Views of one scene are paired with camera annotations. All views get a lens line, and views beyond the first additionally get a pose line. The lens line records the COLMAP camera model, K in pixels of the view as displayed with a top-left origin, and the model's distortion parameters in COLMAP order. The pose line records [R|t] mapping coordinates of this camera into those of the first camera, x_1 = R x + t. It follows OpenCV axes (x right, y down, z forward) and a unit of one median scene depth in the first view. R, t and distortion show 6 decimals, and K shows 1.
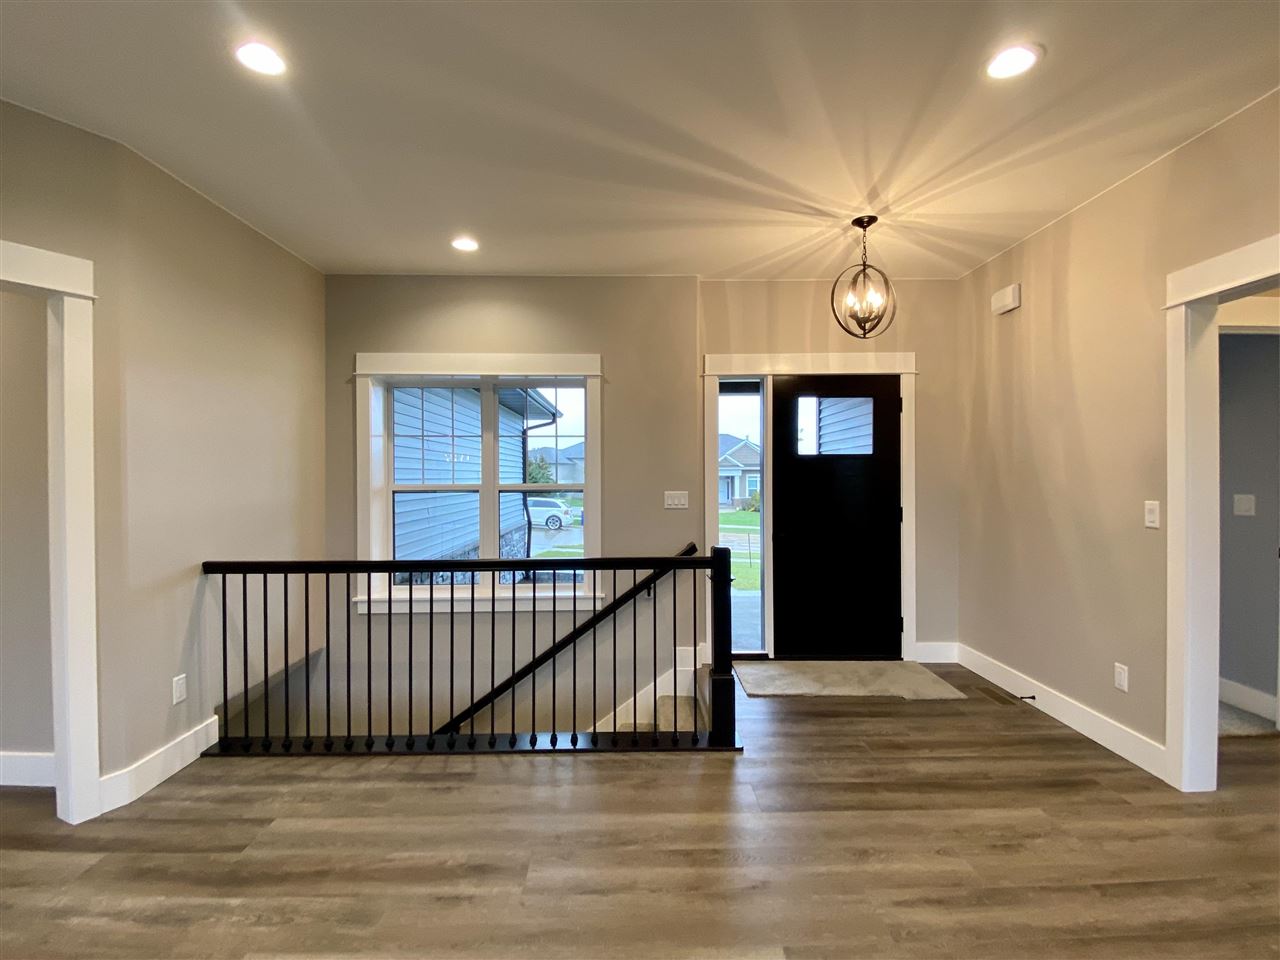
lens RADIAL K [[602.1, 0, 649.8], [0, 602.1, 481.2], [0, 0, 1]] dist [-0.004945, -0.000854]
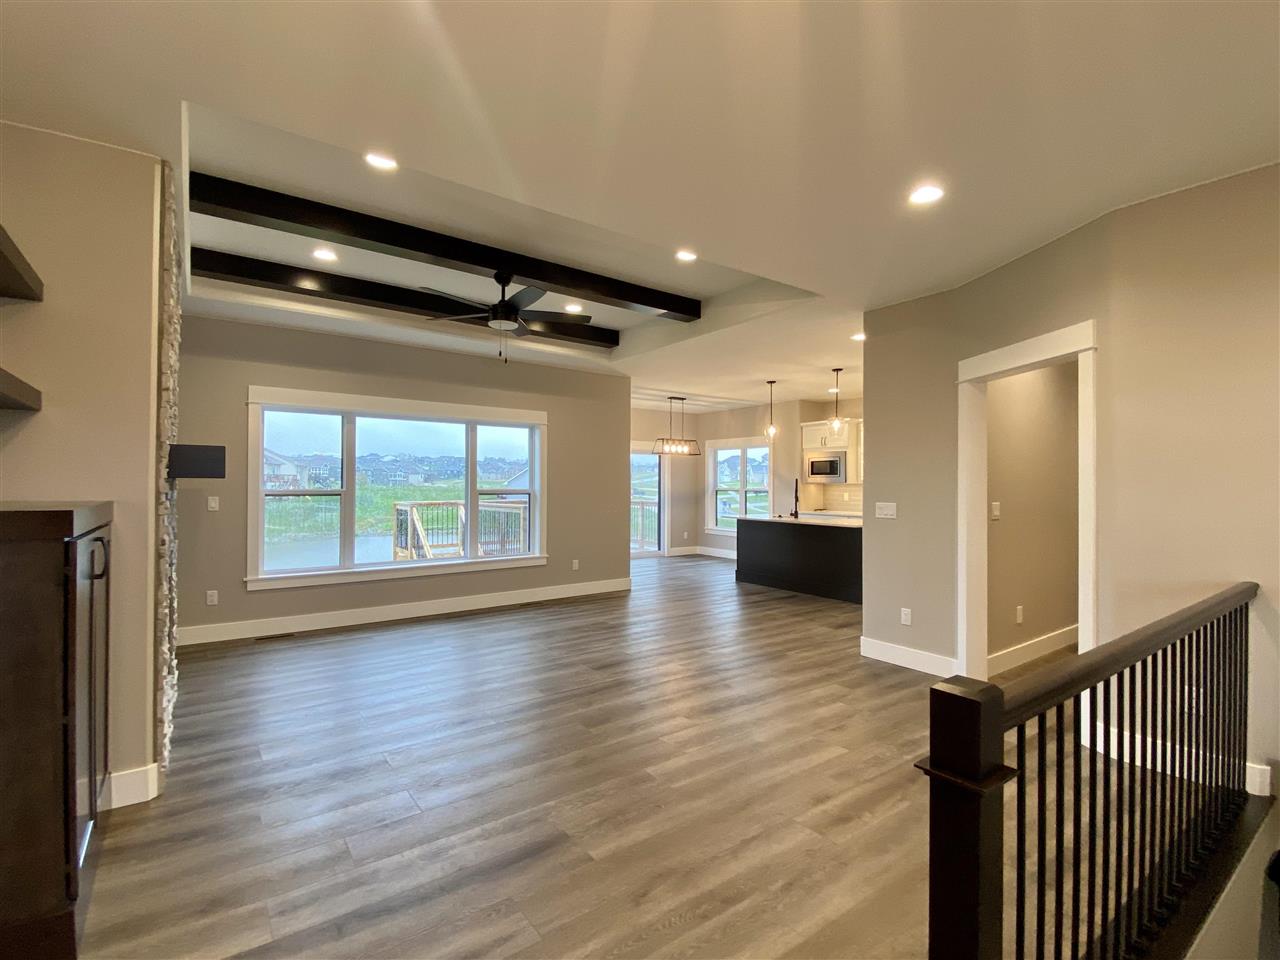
lens RADIAL K [[602.1, 0, 649.8], [0, 602.1, 481.2], [0, 0, 1]] dist [-0.004945, -0.000854]
pose [[-0.801333, -0.007558, -0.598170, 0.577661], [-0.007593, 0.999968, -0.002463, -0.004182], [0.598170, 0.002568, -0.801365, 1.365027]]
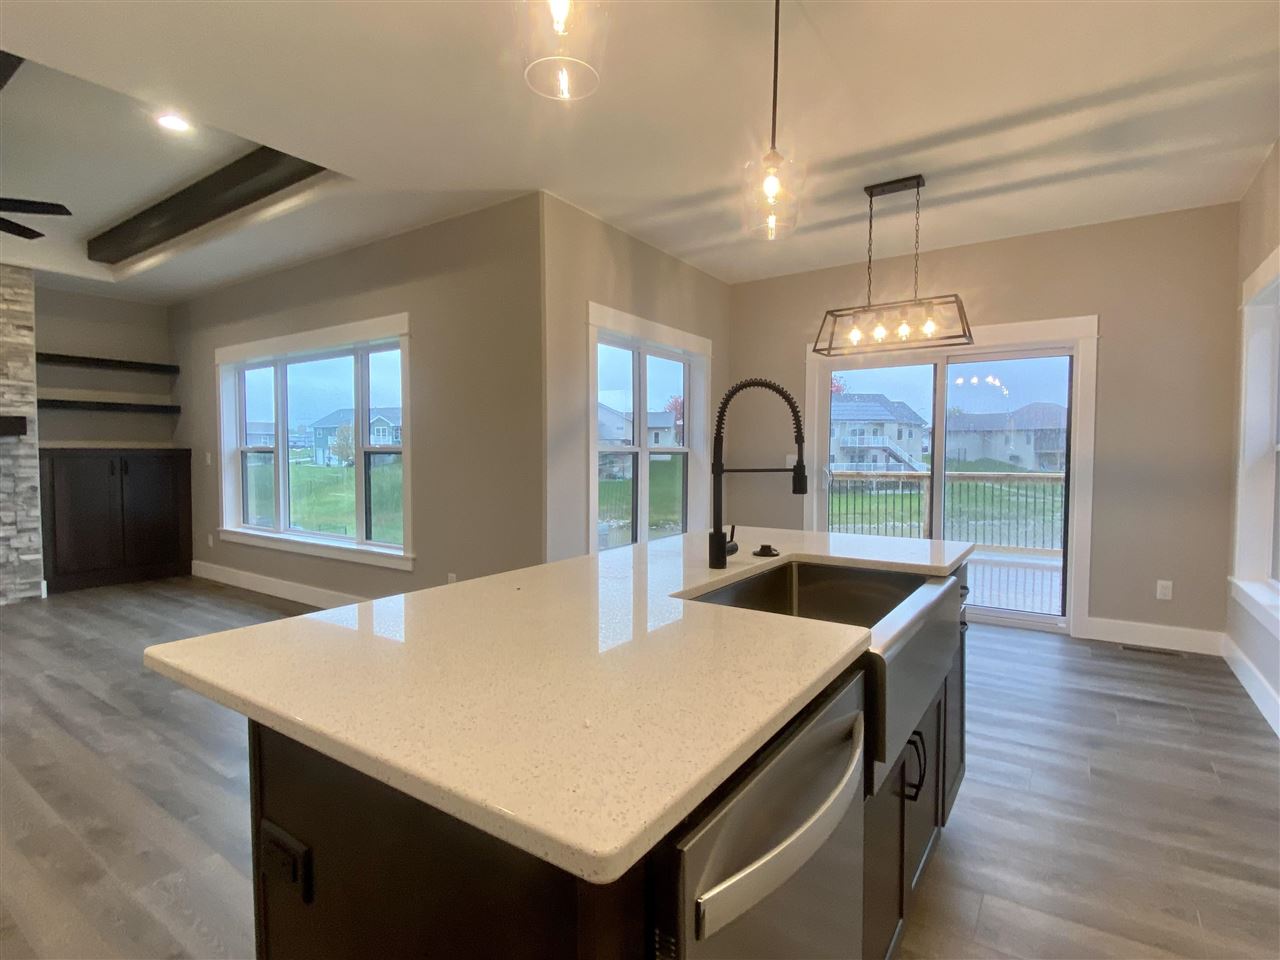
lens RADIAL K [[632.5, 0, 634.5], [0, 632.5, 478.9], [0, 0, 1]] dist [0.025893, -0.026026]
pose [[-0.811588, -0.024907, 0.583699, -2.118340], [0.003513, 0.998865, 0.047508, 0.039130], [-0.584219, 0.040607, -0.810579, -0.045489]]
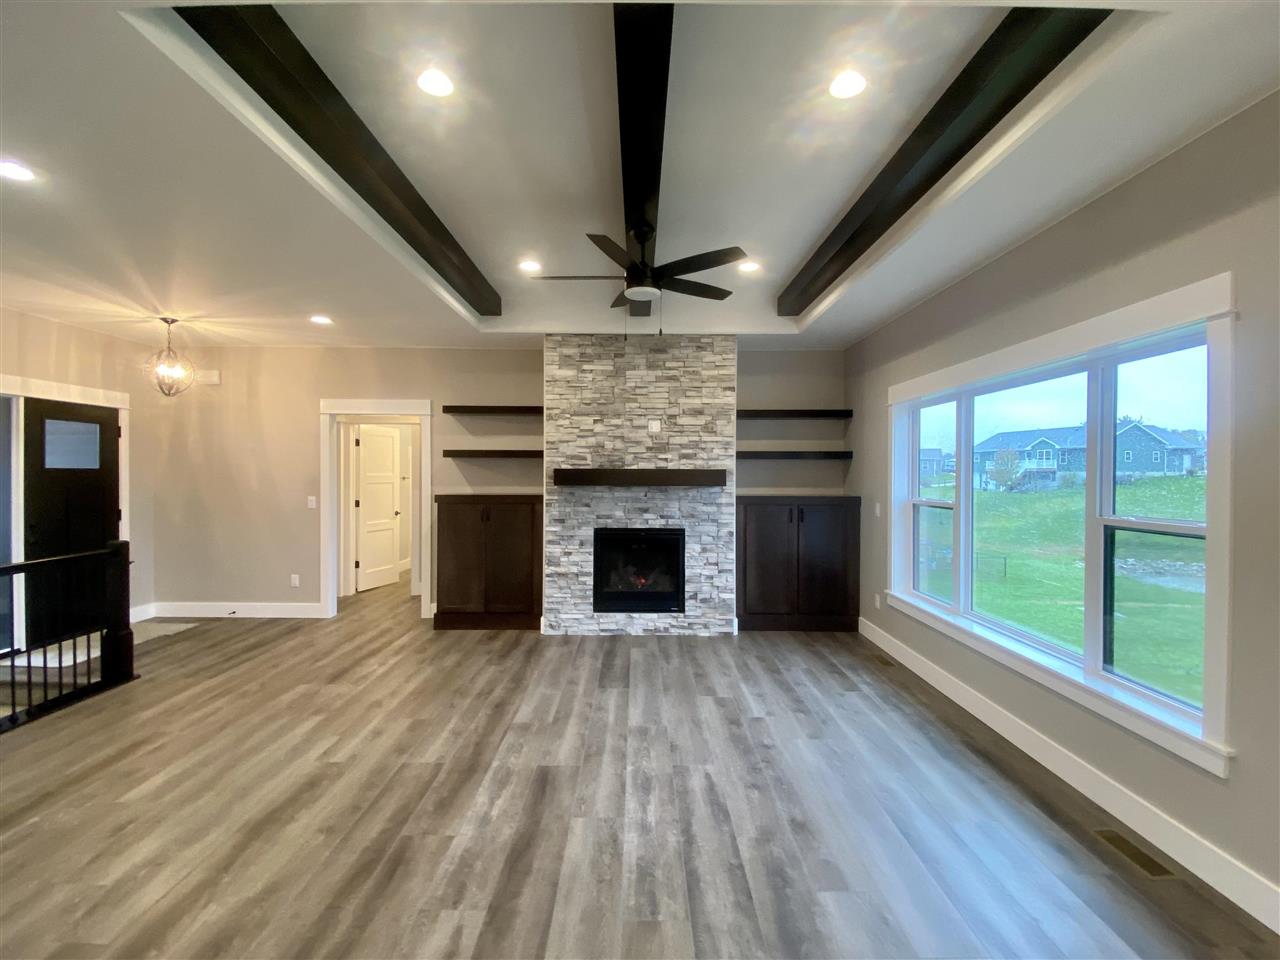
lens RADIAL K [[595.6, 0, 637.9], [0, 595.6, 477.3], [0, 0, 1]] dist [0.076510, -0.062380]
pose [[0.021602, -0.003669, 0.999760, -1.480156], [0.002435, 0.999990, 0.003617, -0.047657], [-0.999764, 0.002356, 0.021611, -0.284656]]
